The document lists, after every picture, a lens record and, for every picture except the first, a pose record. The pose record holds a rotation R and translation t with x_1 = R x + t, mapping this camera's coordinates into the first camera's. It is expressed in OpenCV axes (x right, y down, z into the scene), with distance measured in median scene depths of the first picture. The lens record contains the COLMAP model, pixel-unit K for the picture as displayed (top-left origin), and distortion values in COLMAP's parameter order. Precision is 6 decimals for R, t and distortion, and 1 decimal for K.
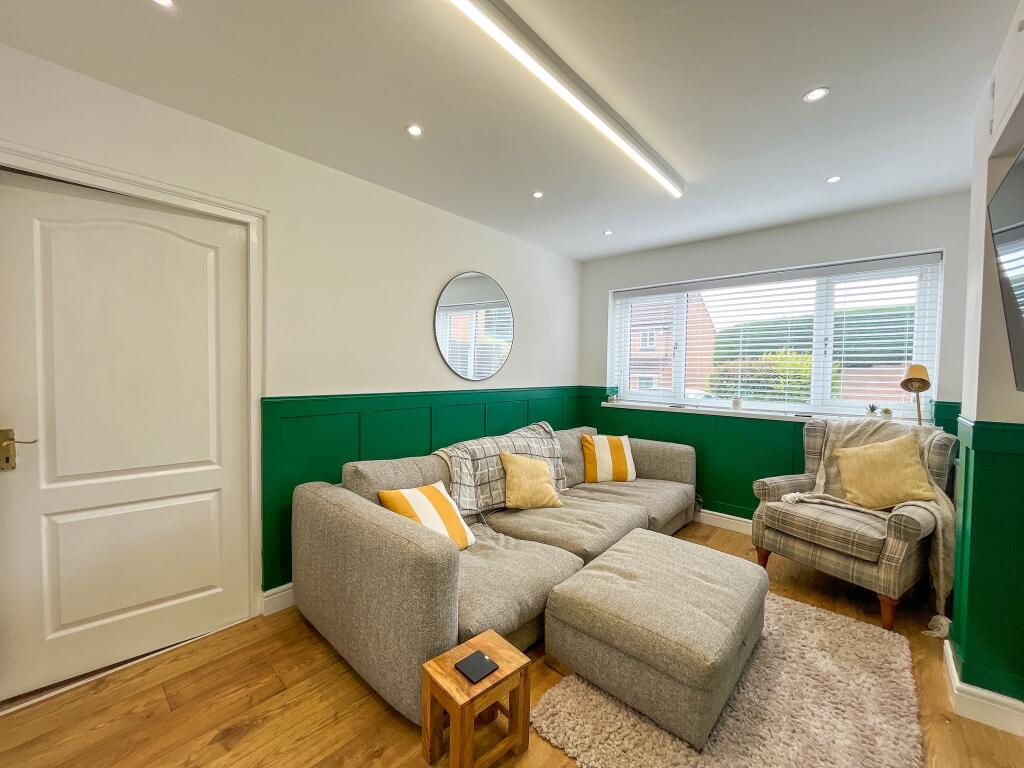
lens RADIAL K [[410.8, 0, 510.2], [0, 410.8, 383.7], [0, 0, 1]] dist [-0.001826, -0.000041]
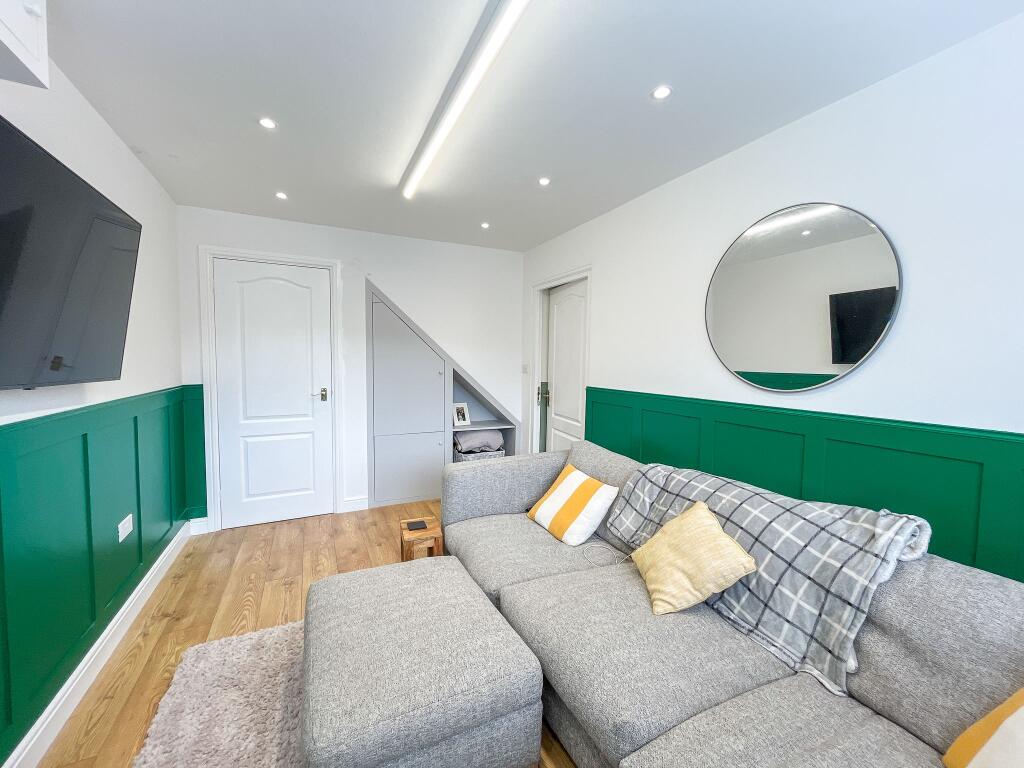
lens RADIAL K [[410.8, 0, 510.2], [0, 410.8, 383.7], [0, 0, 1]] dist [-0.001826, -0.000041]
pose [[-0.376821, 0.037108, -0.925543, 0.786249], [-0.046457, 0.997183, 0.058894, -0.044629], [0.925121, 0.065190, -0.374035, 1.100298]]
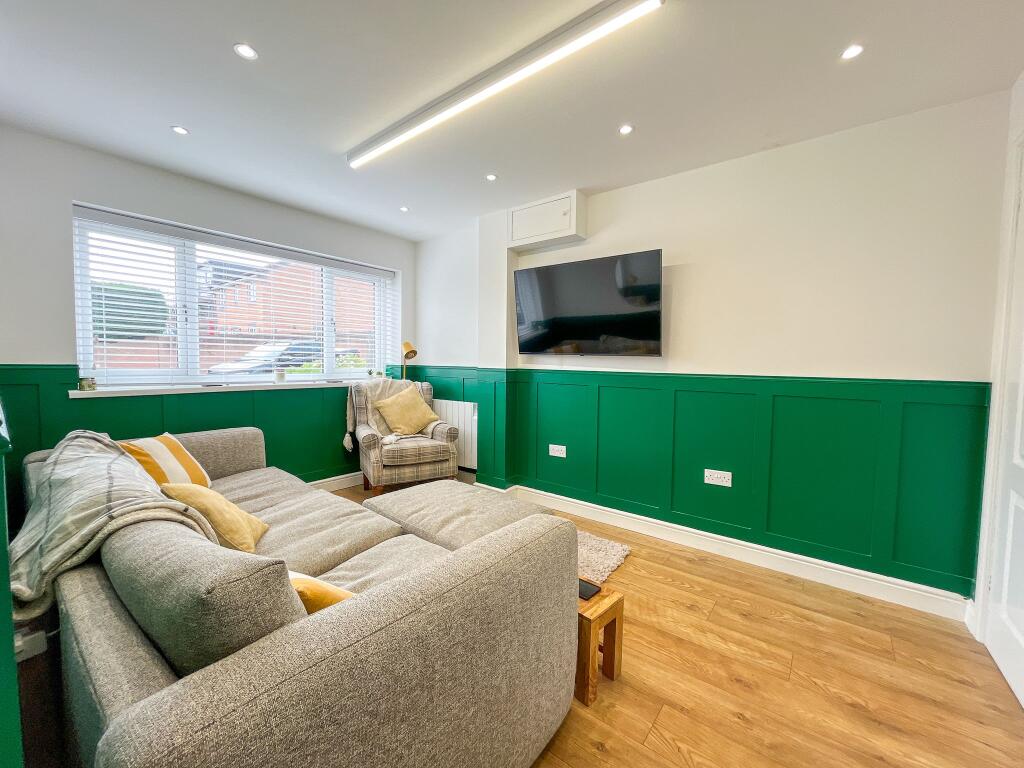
lens RADIAL K [[410.8, 0, 510.2], [0, 410.8, 383.7], [0, 0, 1]] dist [-0.001826, -0.000041]
pose [[-0.060991, -0.066820, 0.995899, -0.641996], [0.018896, 0.997501, 0.068085, 0.011601], [-0.997959, 0.022971, -0.059576, 0.676410]]
